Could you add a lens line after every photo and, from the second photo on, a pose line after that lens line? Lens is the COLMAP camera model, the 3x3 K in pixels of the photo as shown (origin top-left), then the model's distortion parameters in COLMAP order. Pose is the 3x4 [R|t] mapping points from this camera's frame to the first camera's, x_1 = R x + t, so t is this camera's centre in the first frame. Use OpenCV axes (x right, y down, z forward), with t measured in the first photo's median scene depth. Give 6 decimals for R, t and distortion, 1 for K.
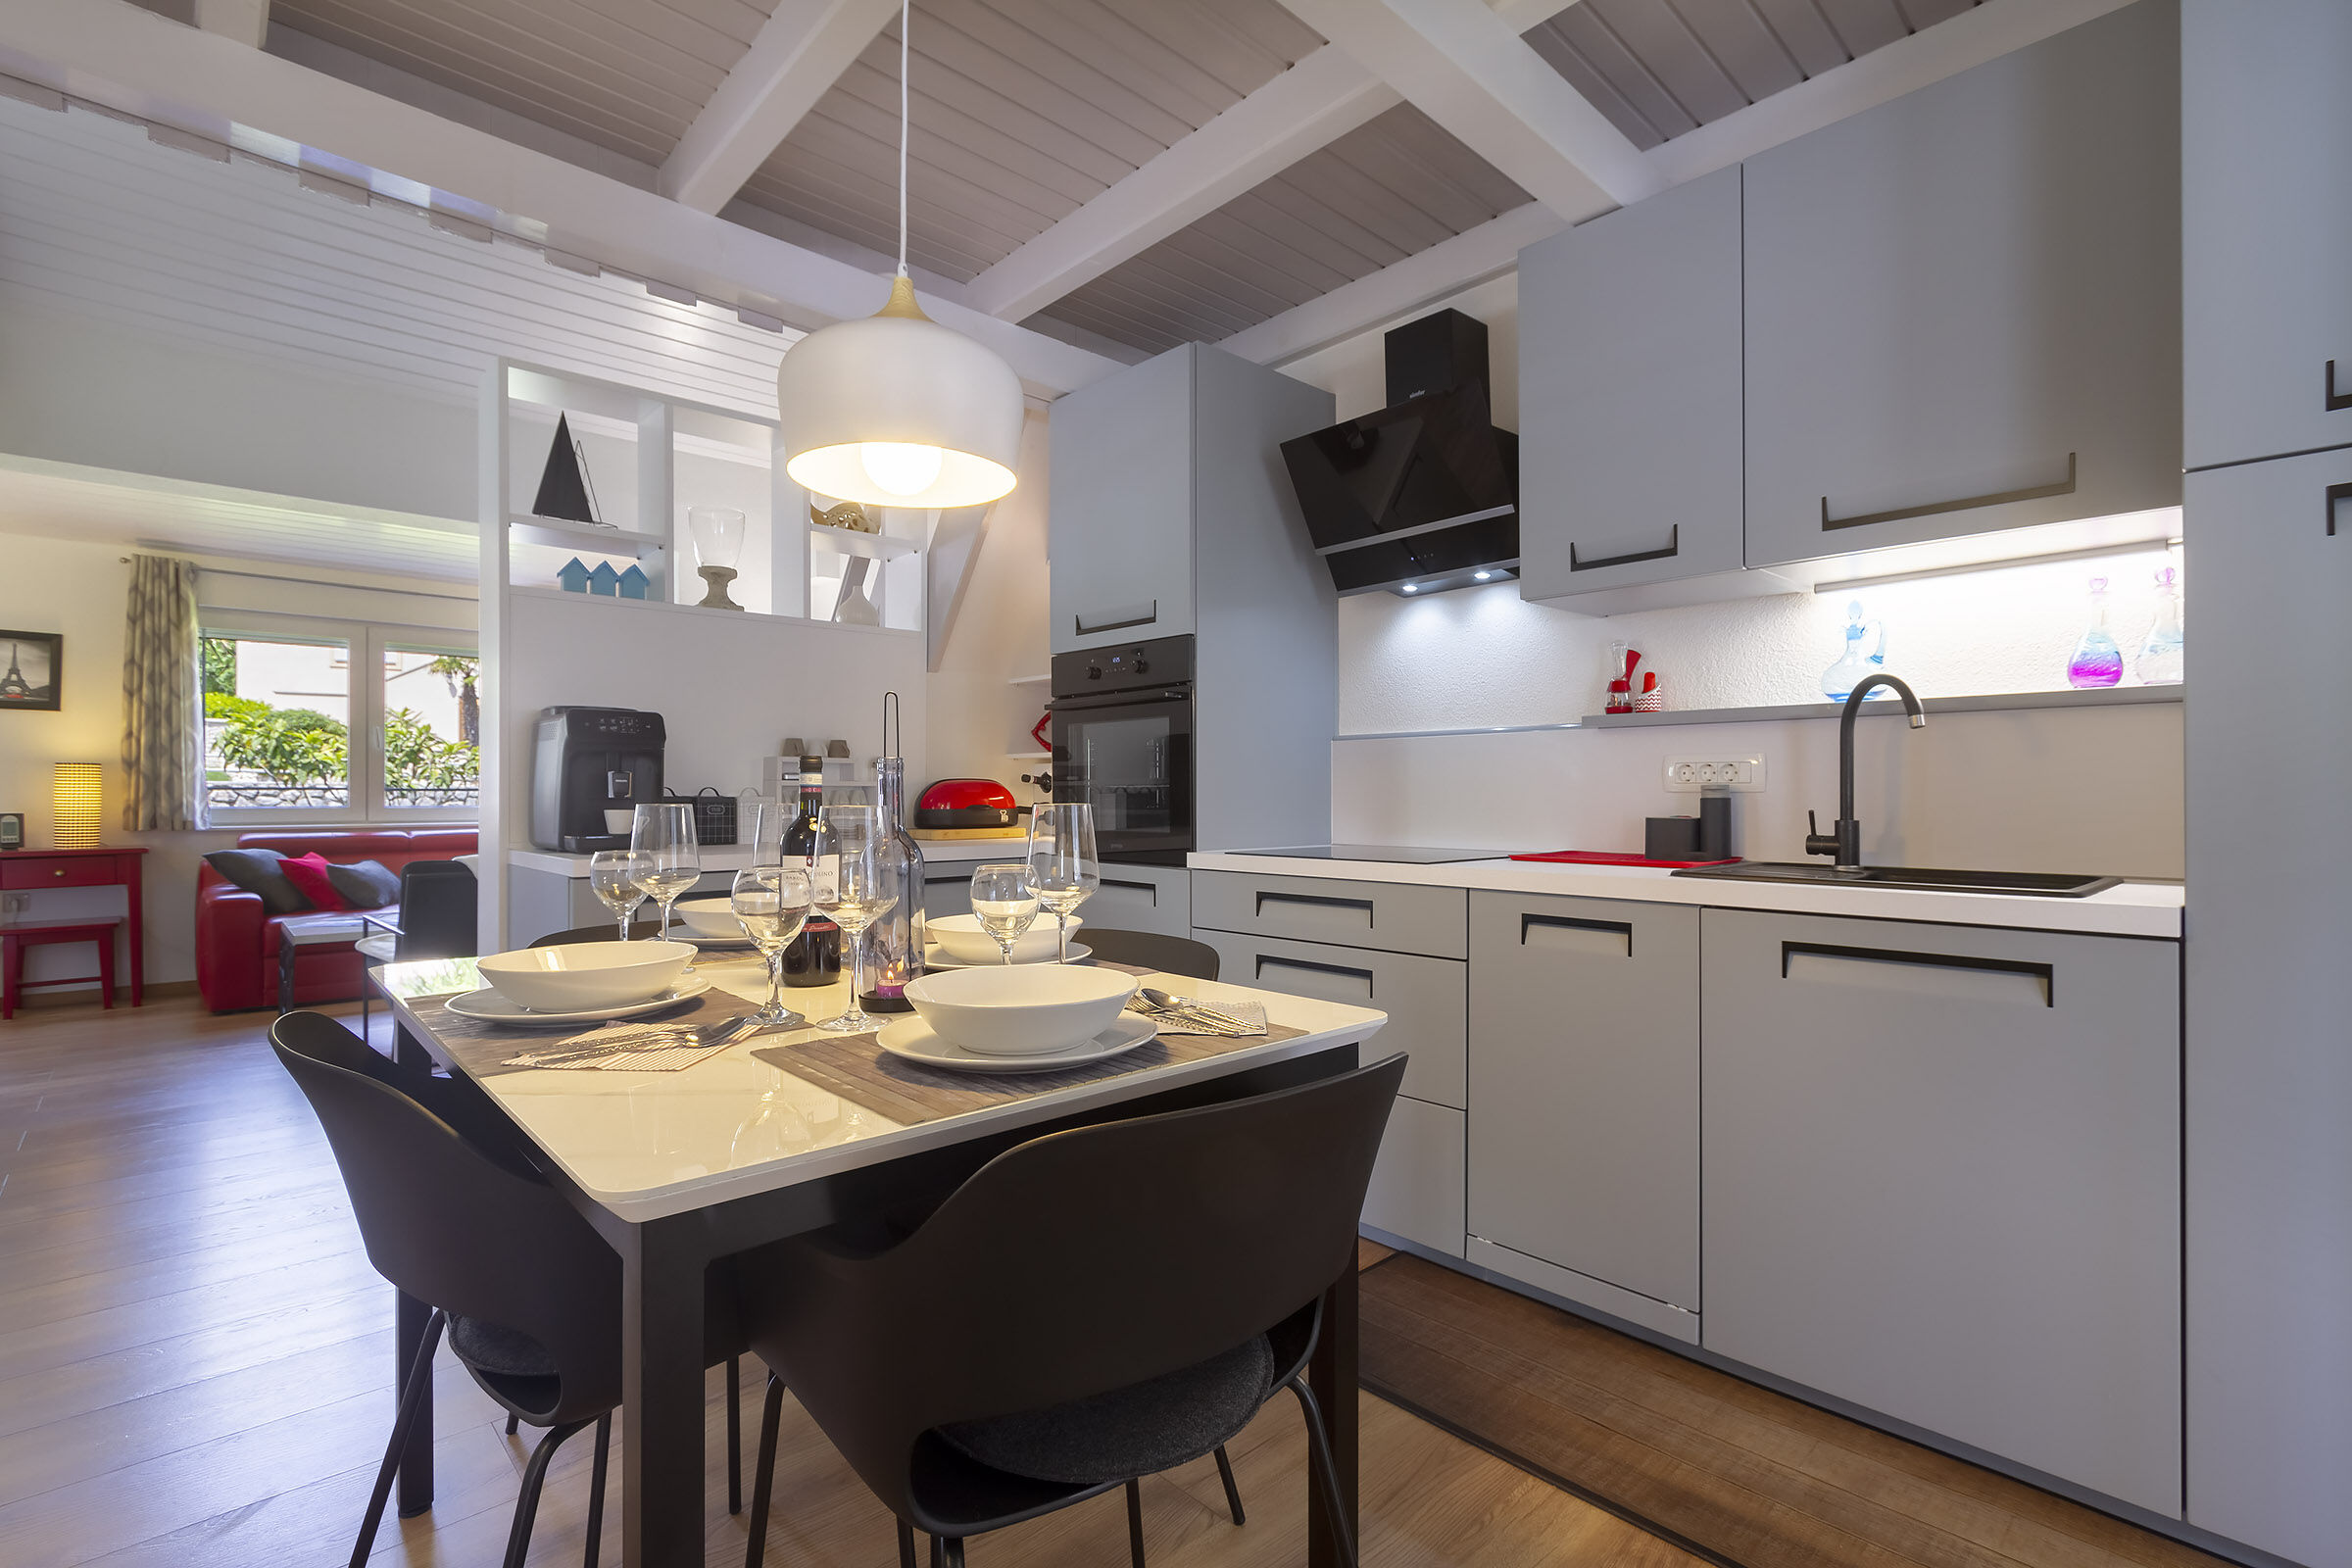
lens RADIAL K [[1085.9, 0, 1172.5], [0, 1085.9, 786.8], [0, 0, 1]] dist [-0.006304, 0.001481]
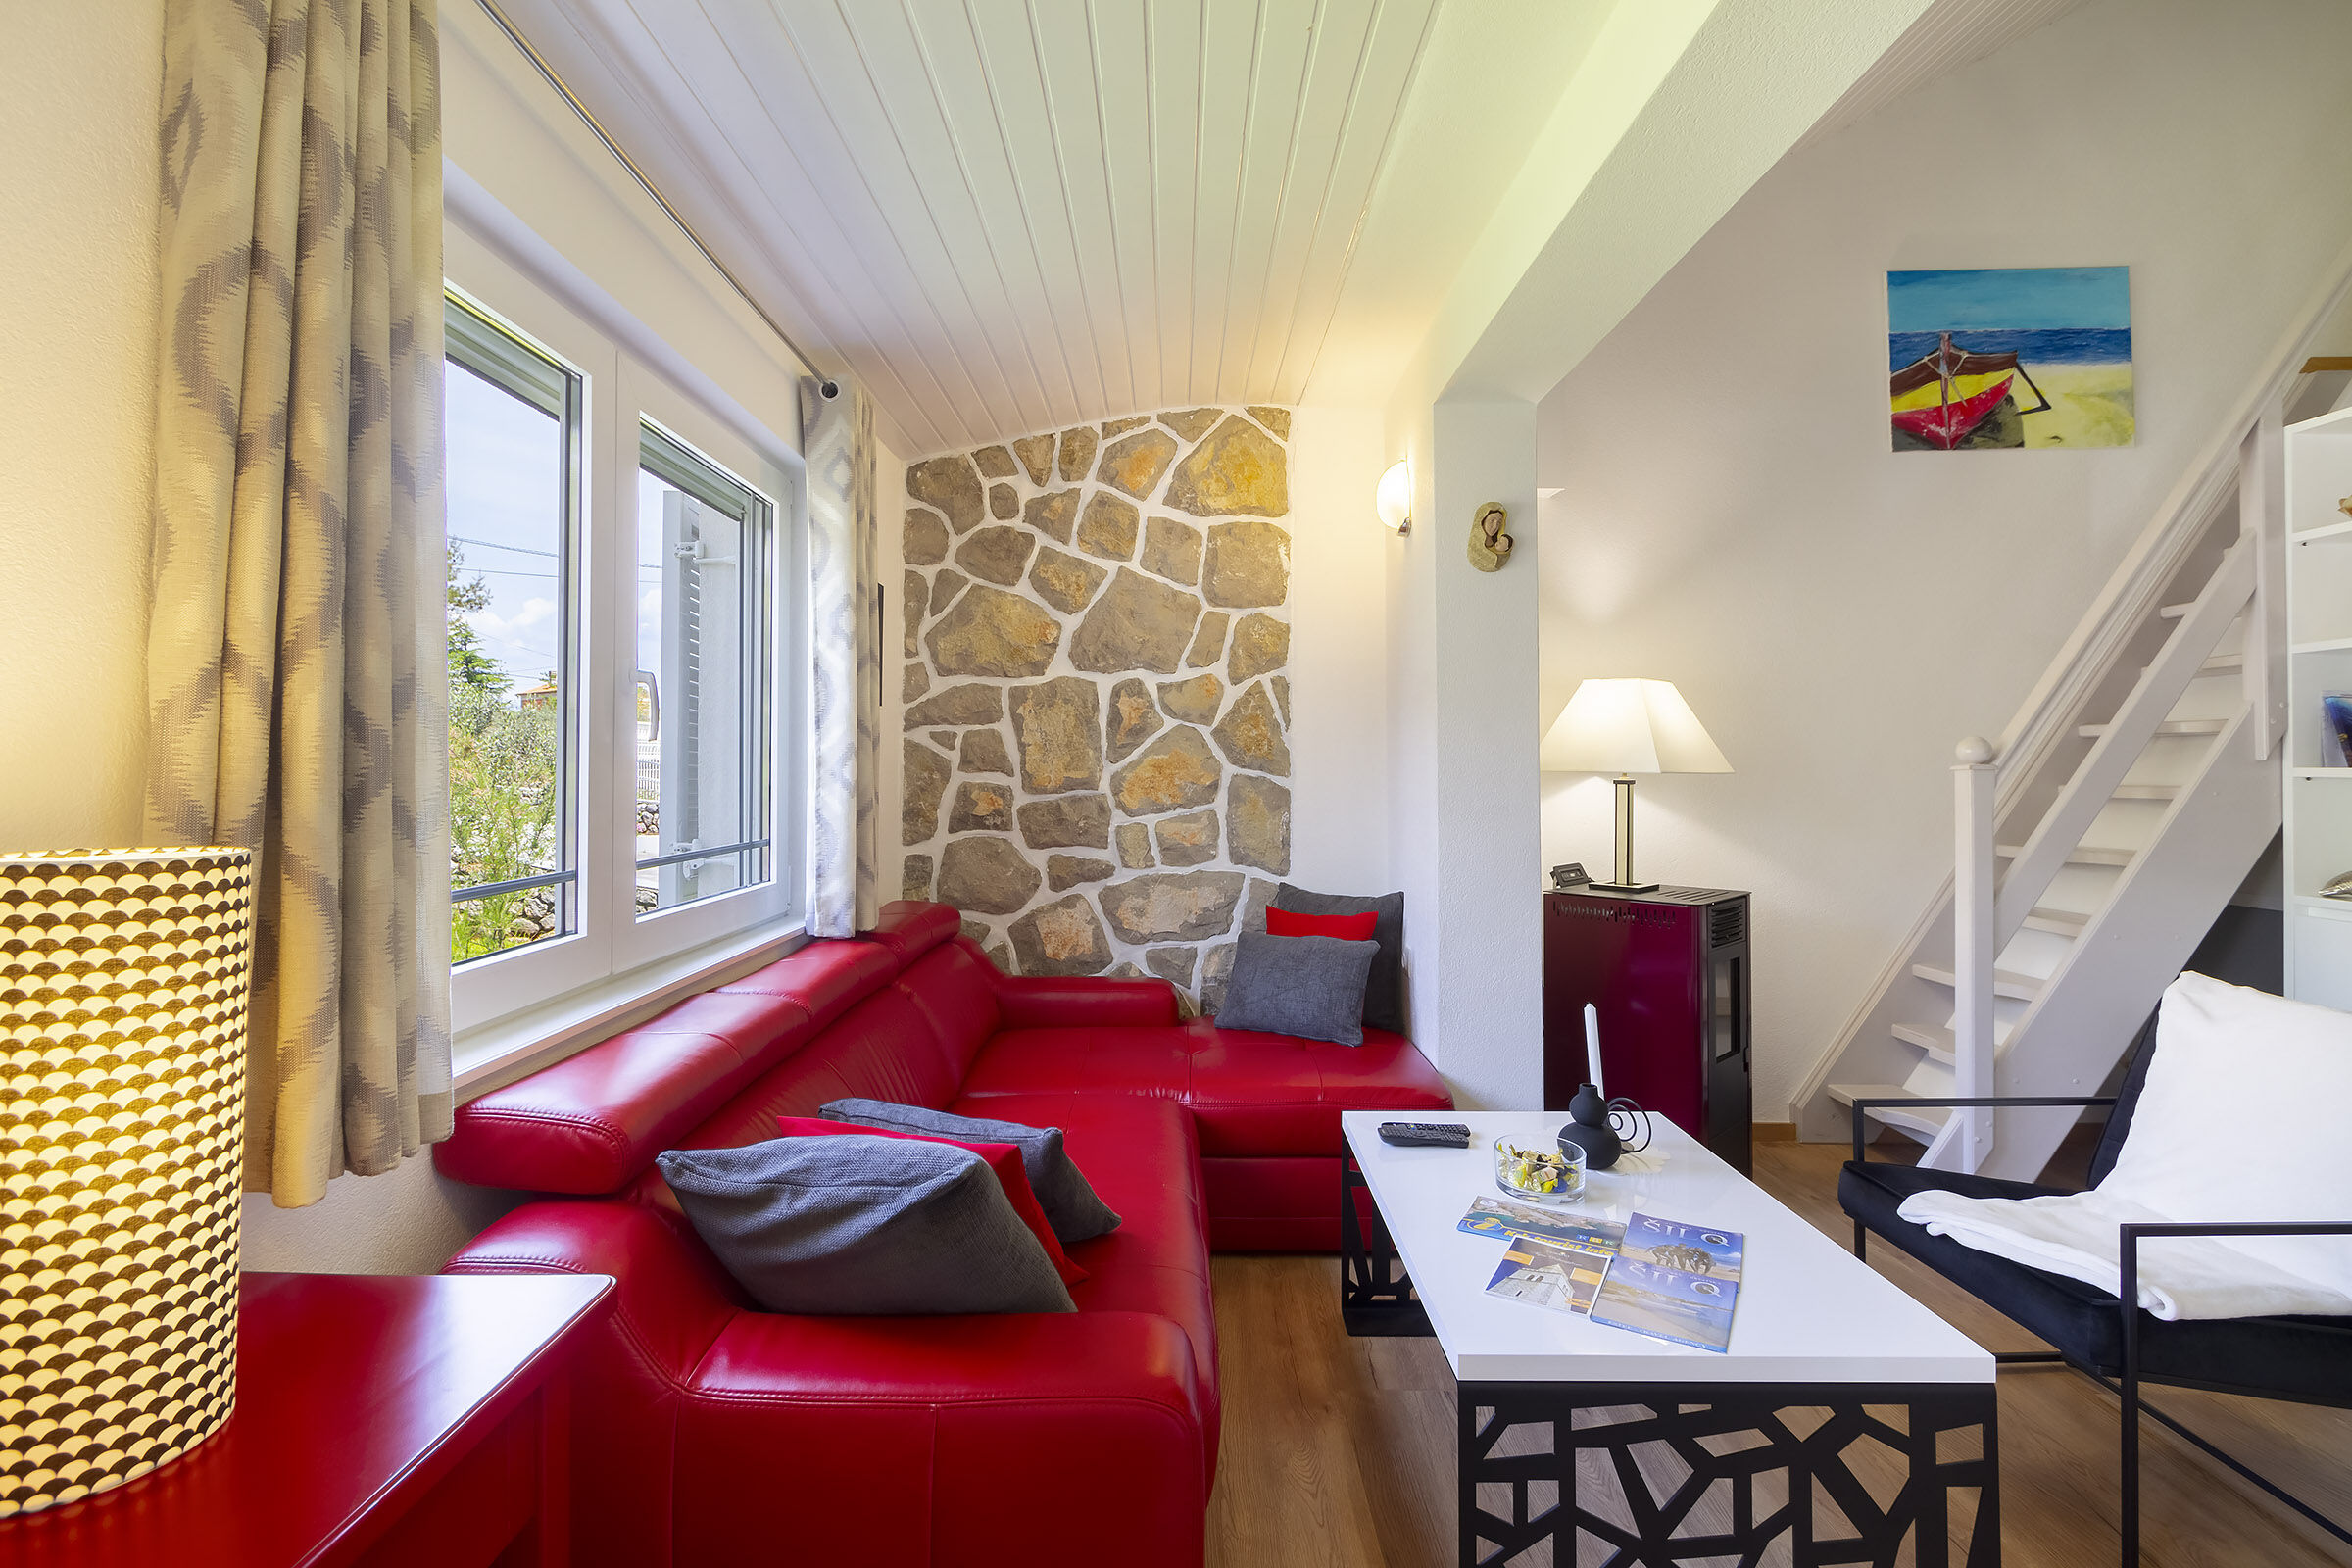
lens RADIAL K [[1085.9, 0, 1166.4], [0, 1085.9, 748.7], [0, 0, 1]] dist [-0.006304, 0.001481]
pose [[0.682791, 0.013192, 0.730495, -1.059728], [-0.006432, 0.999907, -0.012045, -0.038862], [-0.730585, 0.003525, 0.682812, 0.827832]]
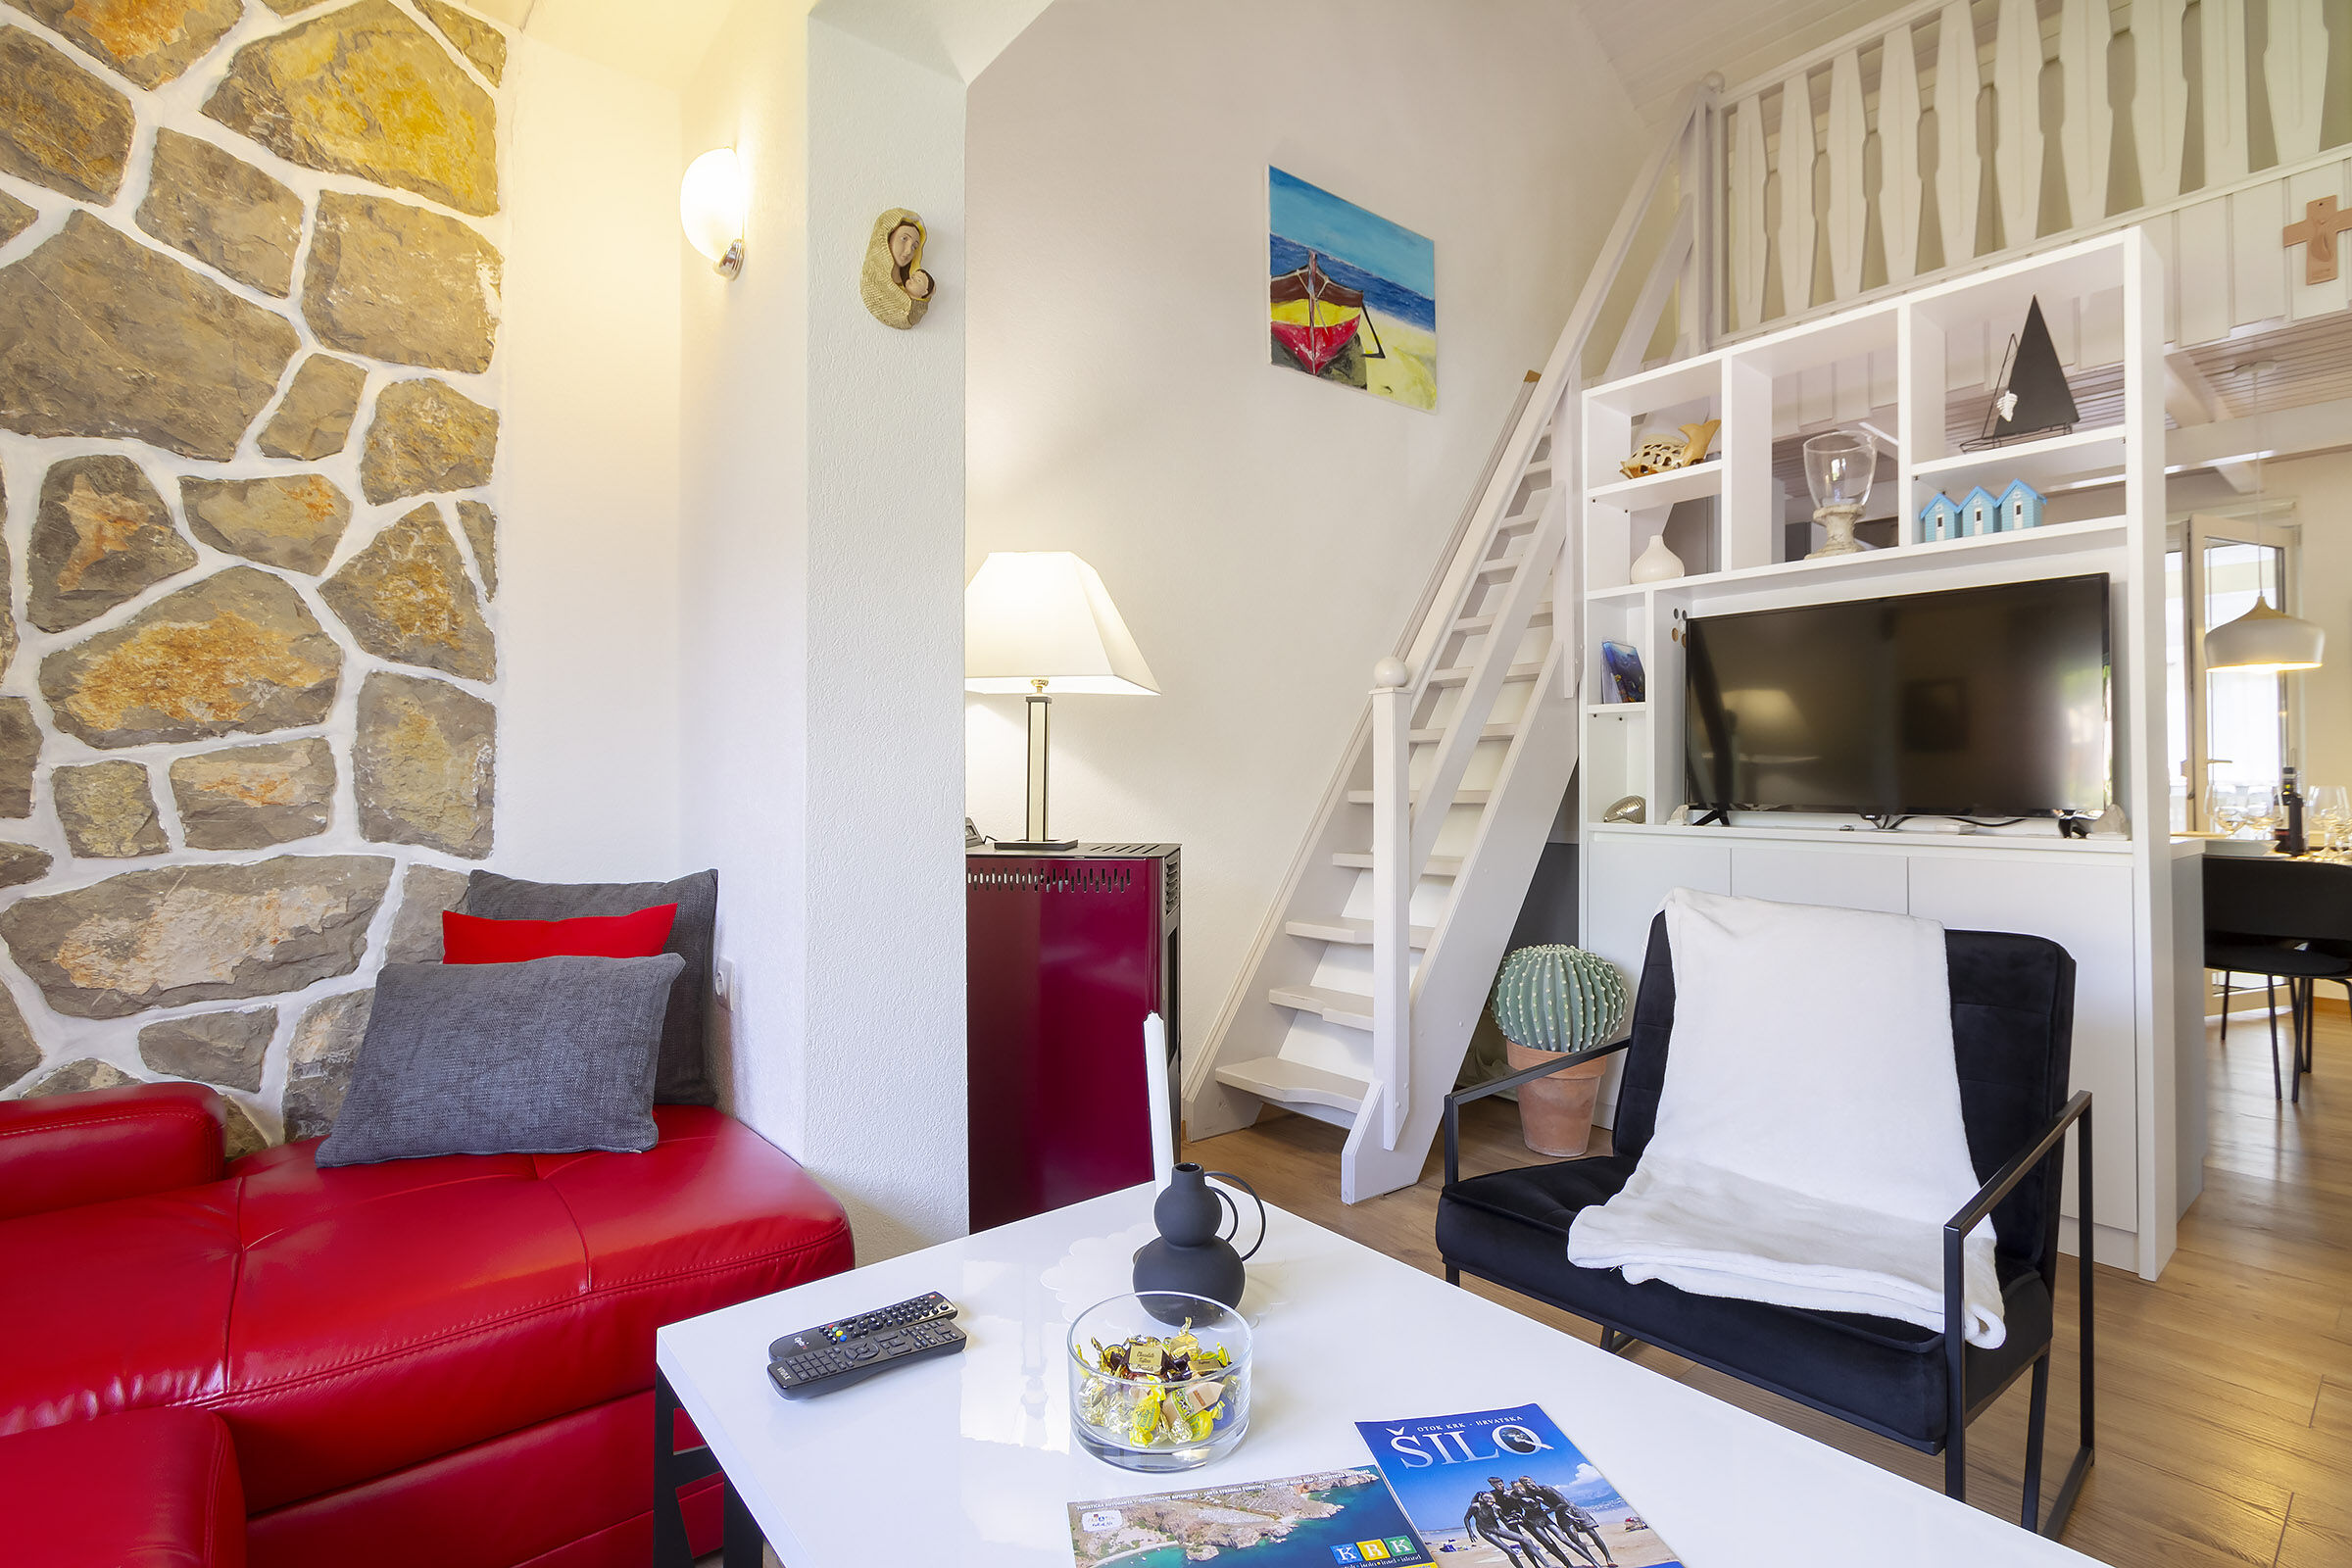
lens RADIAL K [[1085.9, 0, 1173.8], [0, 1085.9, 760.7], [0, 0, 1]] dist [-0.006304, 0.001481]
pose [[0.054329, 0.018446, 0.998353, -0.858549], [-0.007788, 0.999807, -0.018049, 0.007053], [-0.998493, -0.006795, 0.054463, 0.991453]]
